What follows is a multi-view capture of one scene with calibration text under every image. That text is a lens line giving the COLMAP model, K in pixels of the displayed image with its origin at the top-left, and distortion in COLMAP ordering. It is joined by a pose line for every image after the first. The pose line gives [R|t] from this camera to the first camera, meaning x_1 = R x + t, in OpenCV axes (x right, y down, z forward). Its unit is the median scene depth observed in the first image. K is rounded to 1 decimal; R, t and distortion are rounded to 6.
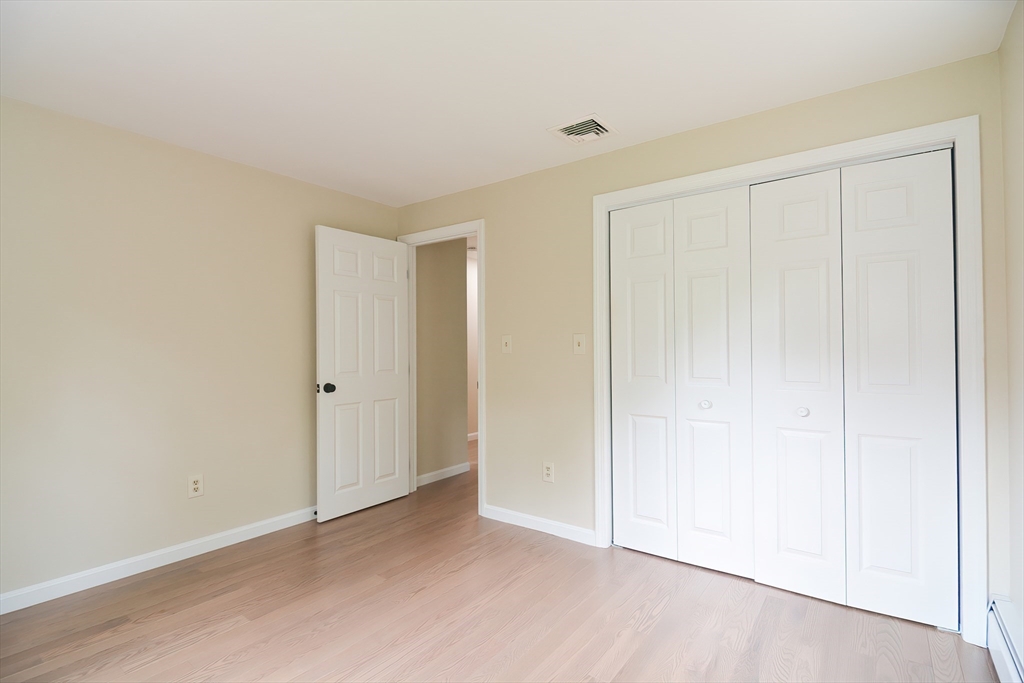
lens RADIAL K [[495.7, 0, 509.7], [0, 495.7, 344.3], [0, 0, 1]] dist [0.005233, -0.009496]
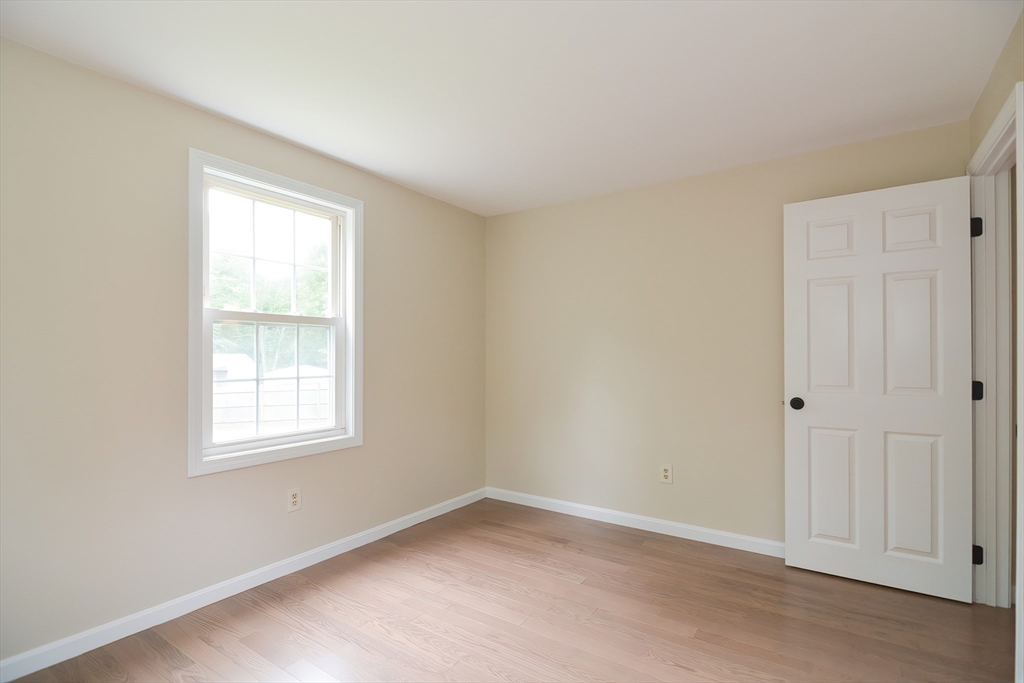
lens RADIAL K [[485.9, 0, 512.2], [0, 485.9, 347.0], [0, 0, 1]] dist [0.004978, -0.008820]
pose [[0.030162, -0.012660, -0.999465, 0.472710], [0.010446, 0.999869, -0.012350, 0.001589], [0.999490, -0.010068, 0.030290, 0.590293]]
